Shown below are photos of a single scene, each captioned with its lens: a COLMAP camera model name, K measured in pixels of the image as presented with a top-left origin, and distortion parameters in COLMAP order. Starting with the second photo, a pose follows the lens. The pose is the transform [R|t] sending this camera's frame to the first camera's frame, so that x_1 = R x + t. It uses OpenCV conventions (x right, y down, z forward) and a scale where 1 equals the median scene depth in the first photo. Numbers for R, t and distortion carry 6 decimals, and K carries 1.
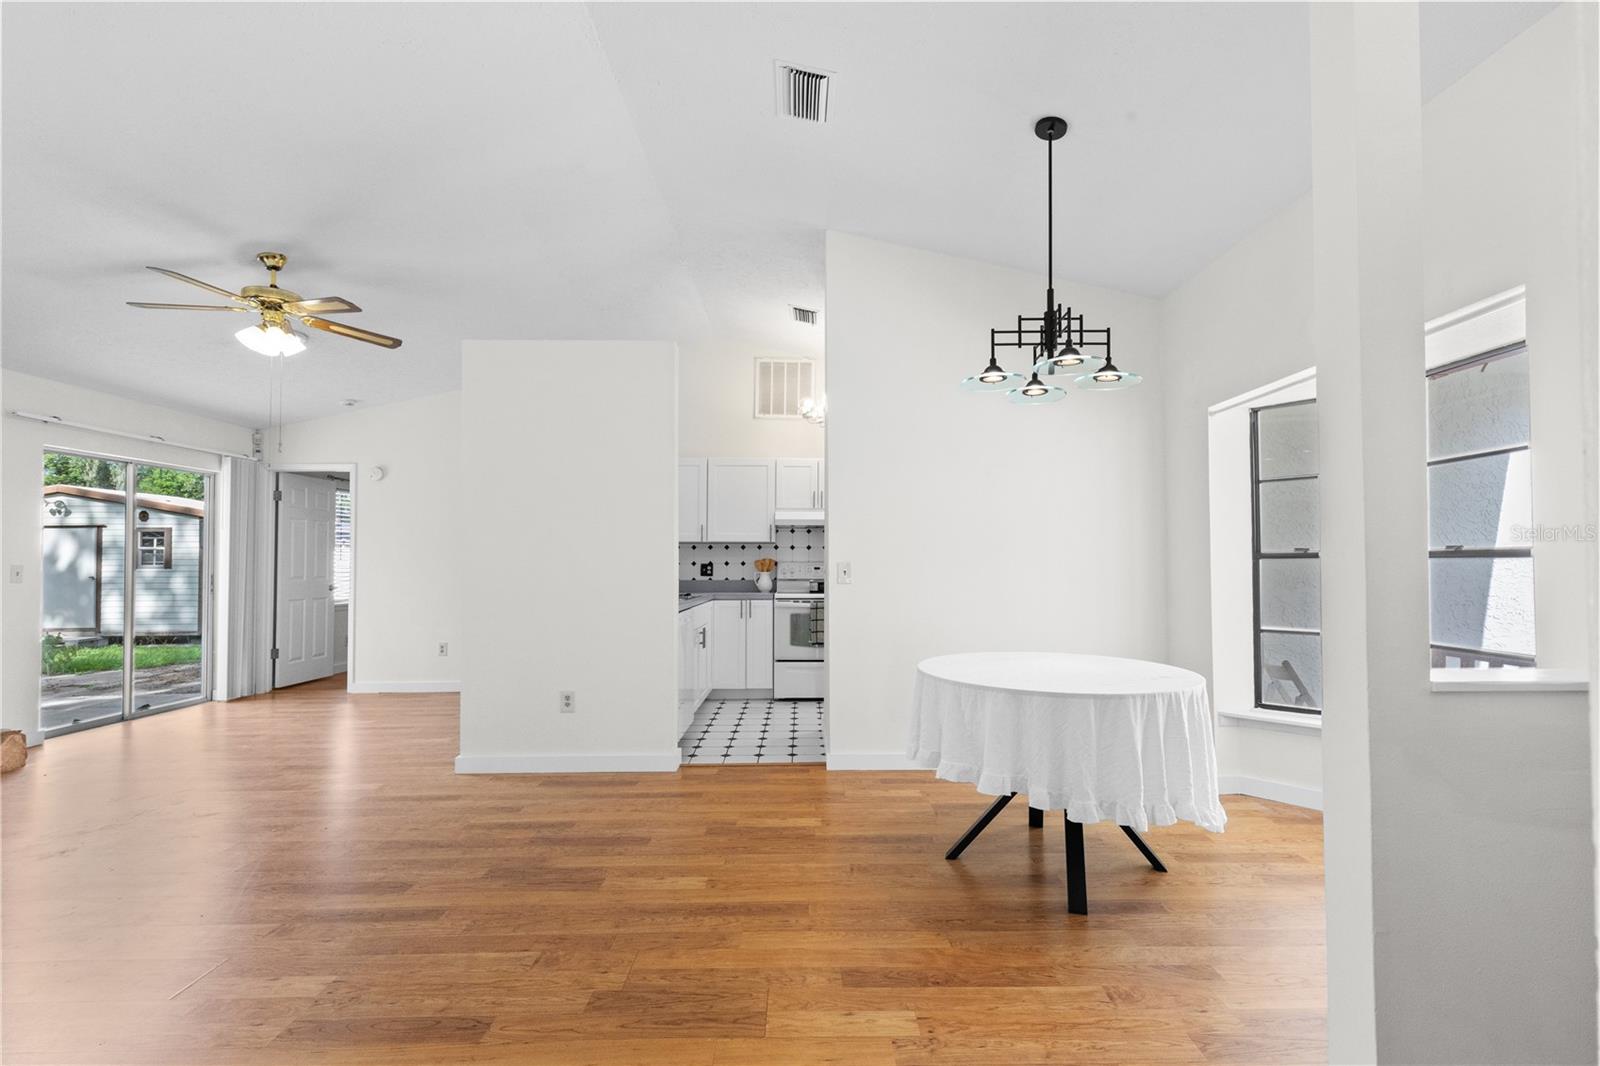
lens RADIAL K [[718.4, 0, 816.3], [0, 718.4, 546.8], [0, 0, 1]] dist [0.013291, -0.003575]
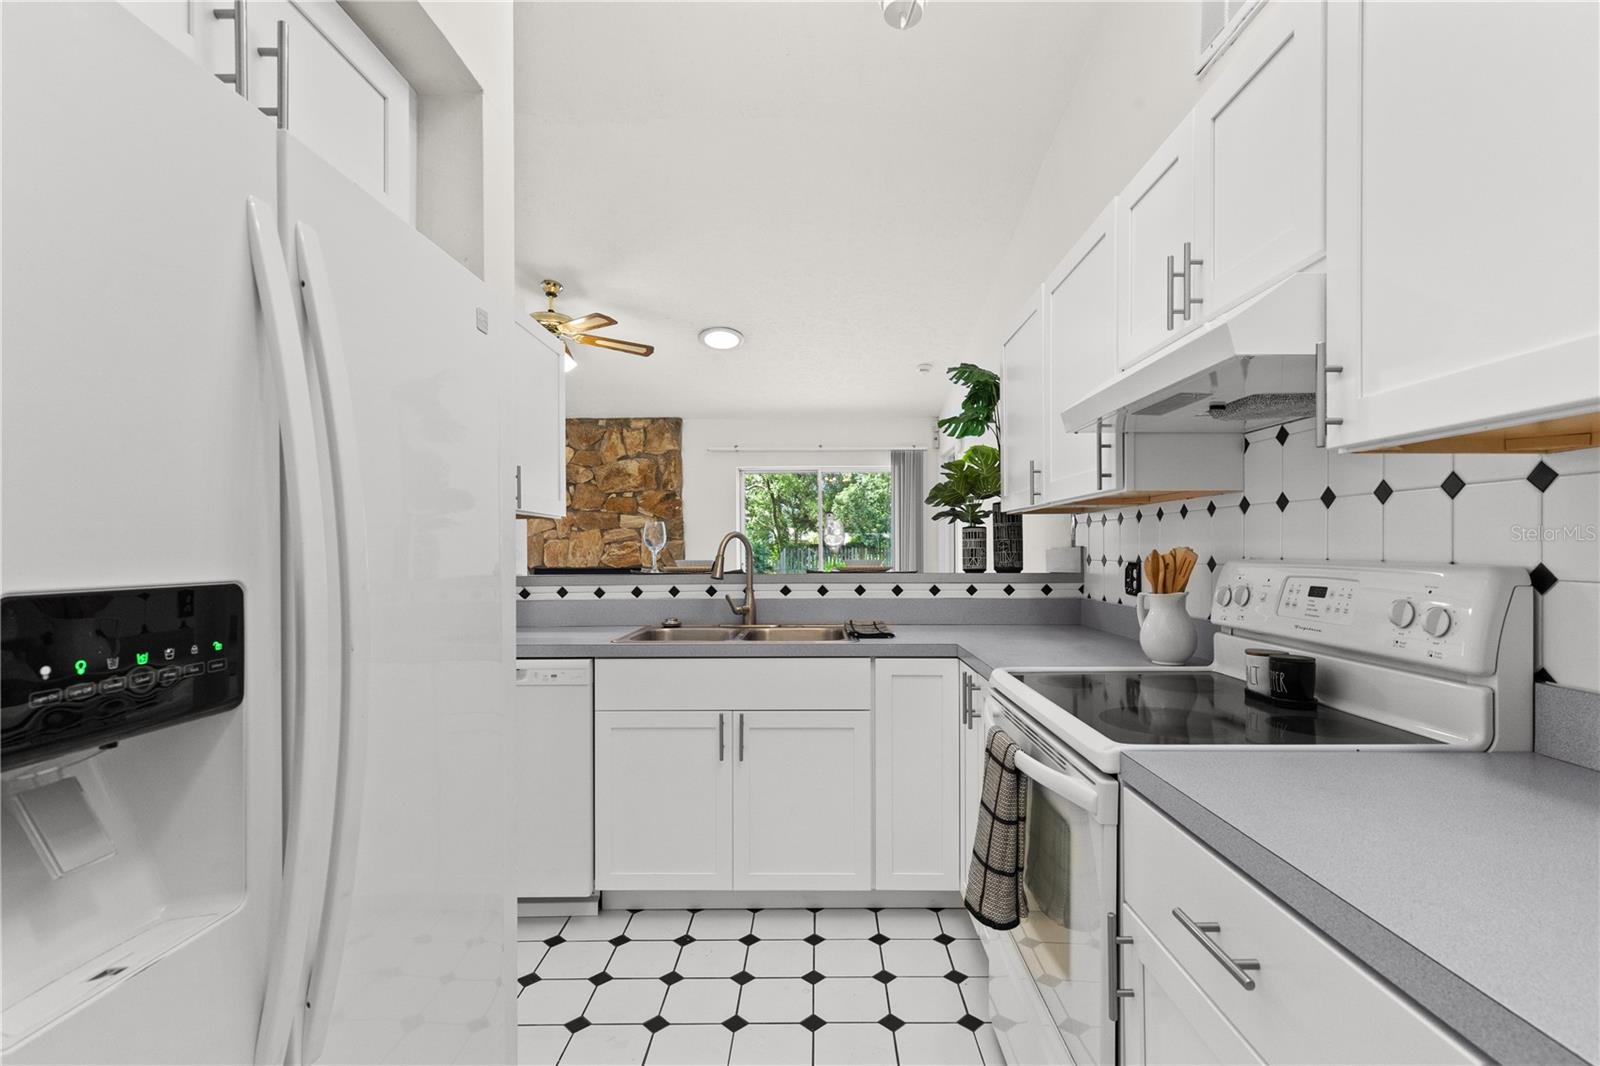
lens RADIAL K [[740.8, 0, 817.1], [0, 740.8, 552.4], [0, 0, 1]] dist [0.000356, 0.010528]
pose [[-0.019961, 0.004609, -0.999790, 0.354599], [0.029706, 0.999551, 0.004015, 0.018959], [0.999359, -0.029619, -0.020089, 1.290909]]
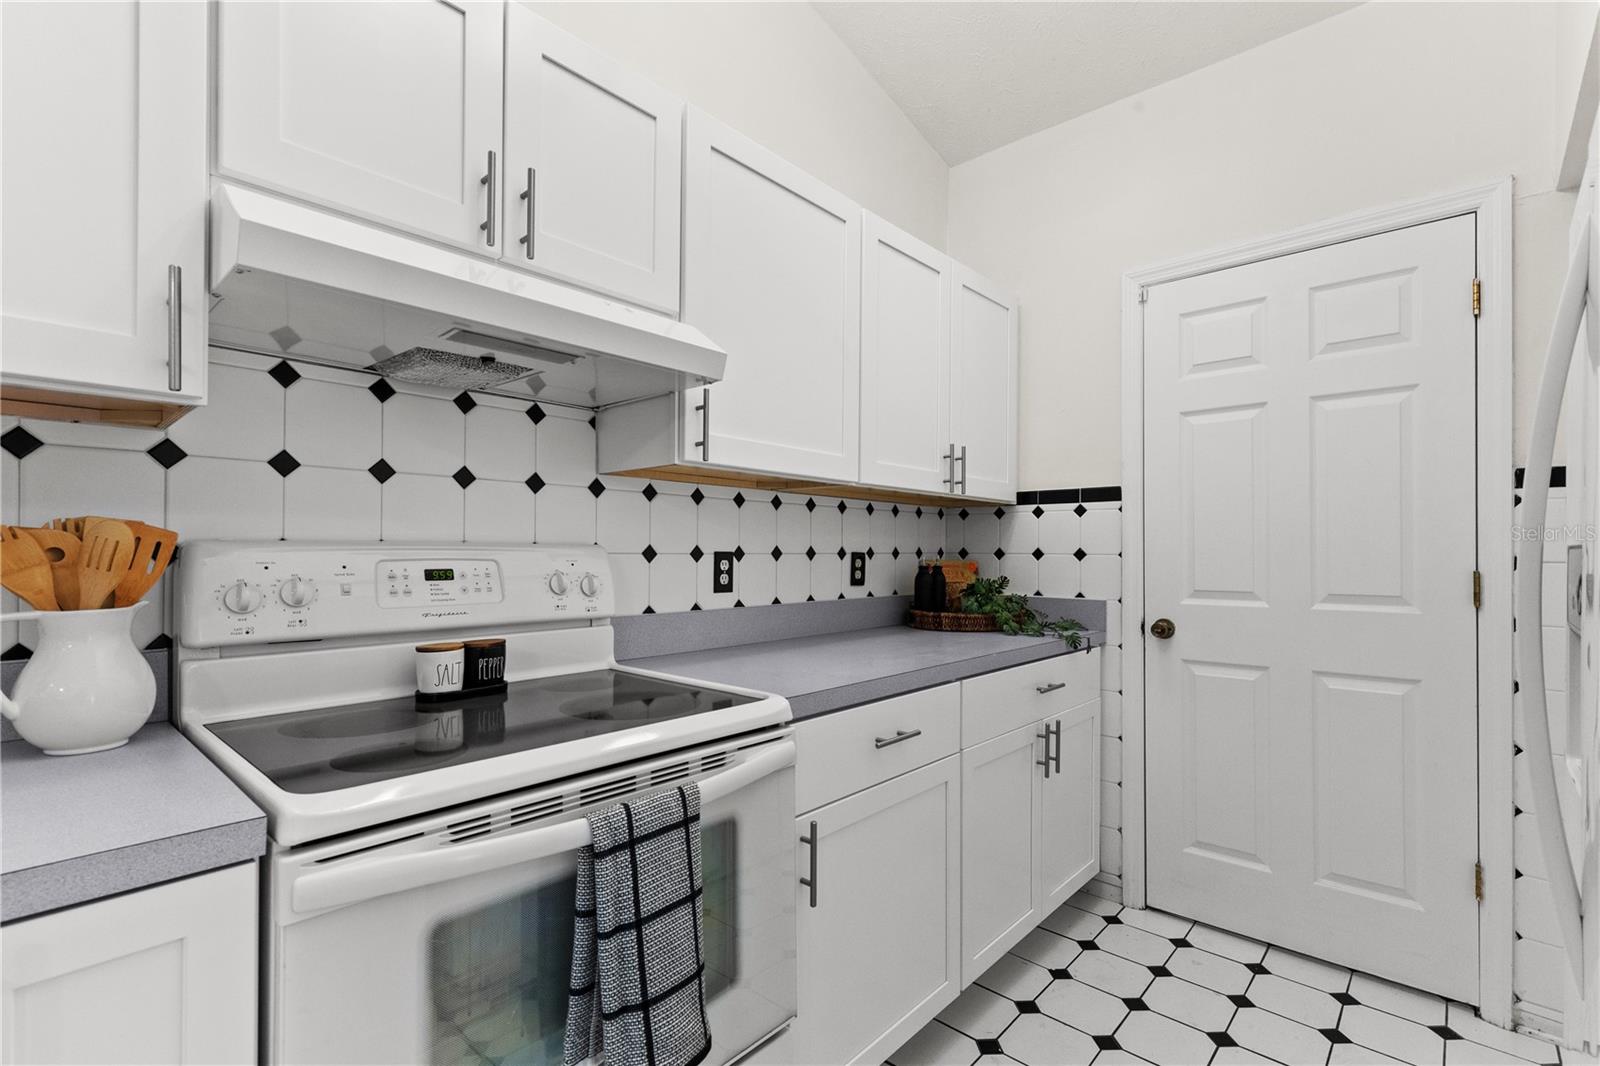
lens RADIAL K [[725.2, 0, 804.2], [0, 725.2, 547.3], [0, 0, 1]] dist [-0.000035, 0.000073]
pose [[0.679061, 0.005275, 0.734063, -0.120598], [-0.020589, 0.999718, 0.011862, 0.026564], [-0.733793, -0.023168, 0.678978, 1.183987]]
